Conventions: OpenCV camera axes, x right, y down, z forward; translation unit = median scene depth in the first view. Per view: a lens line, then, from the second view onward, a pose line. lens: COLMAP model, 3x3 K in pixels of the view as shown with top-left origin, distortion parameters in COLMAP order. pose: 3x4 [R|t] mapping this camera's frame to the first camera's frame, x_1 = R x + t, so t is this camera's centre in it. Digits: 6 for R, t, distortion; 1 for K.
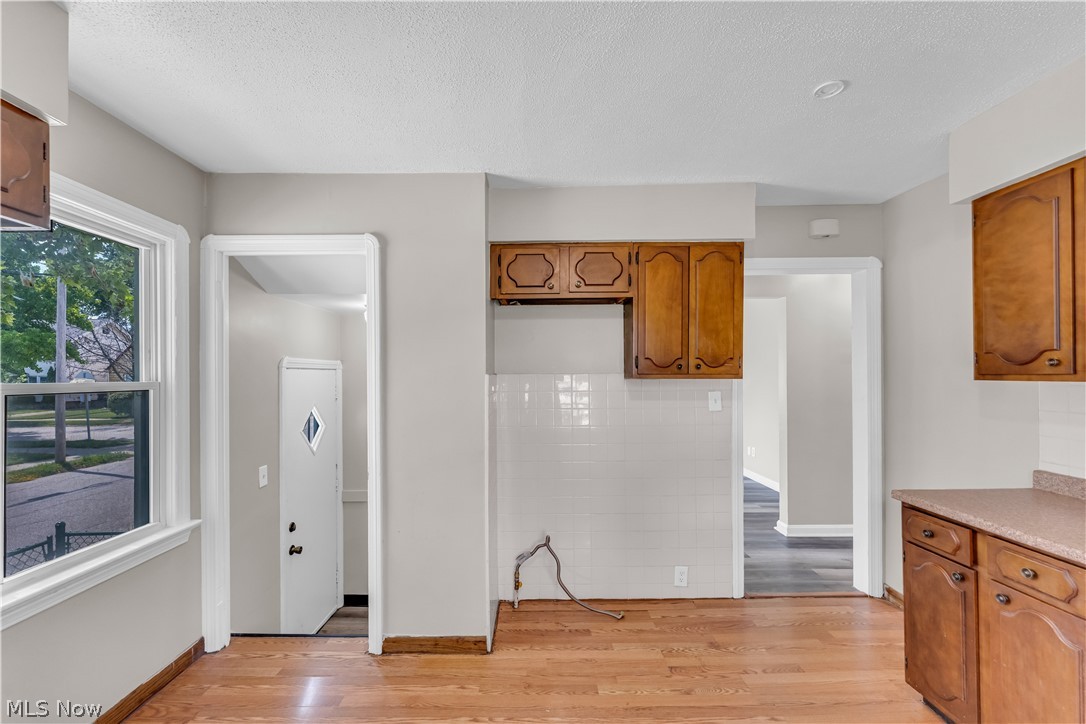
lens RADIAL K [[442.9, 0, 534.2], [0, 442.9, 368.7], [0, 0, 1]] dist [-0.002451, -0.000591]
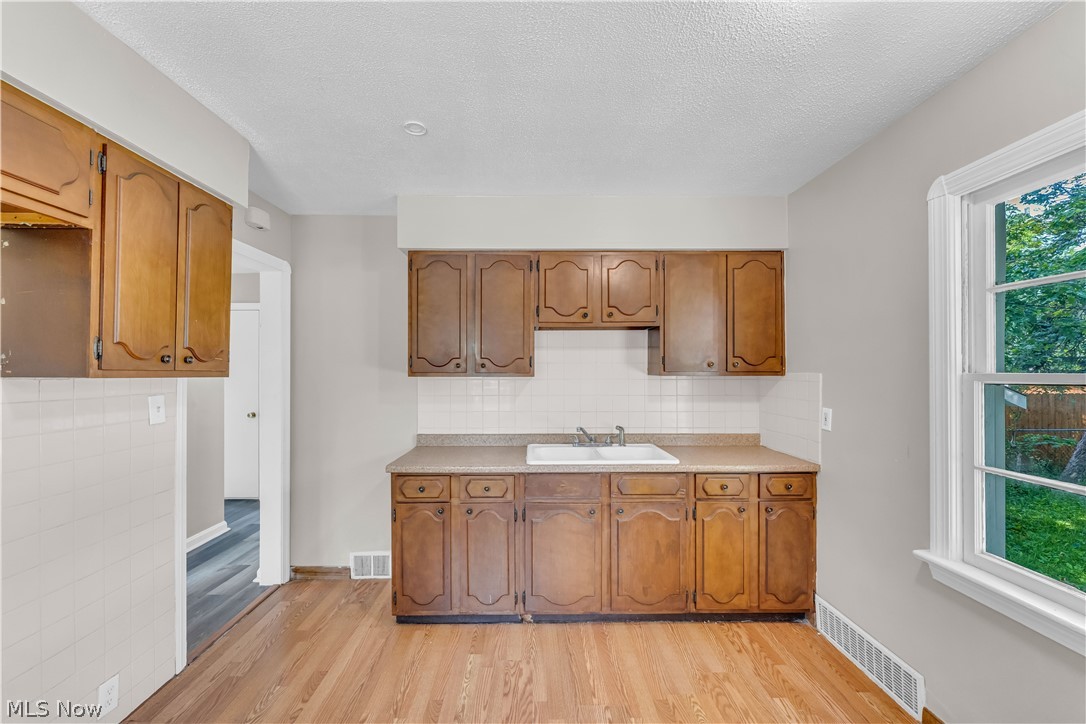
lens RADIAL K [[442.9, 0, 534.2], [0, 442.9, 368.7], [0, 0, 1]] dist [-0.002451, -0.000591]
pose [[-0.008298, 0.013648, 0.999872, -0.329965], [-0.014087, 0.999806, -0.013764, 0.010683], [-0.999866, -0.014200, -0.008104, 0.461072]]
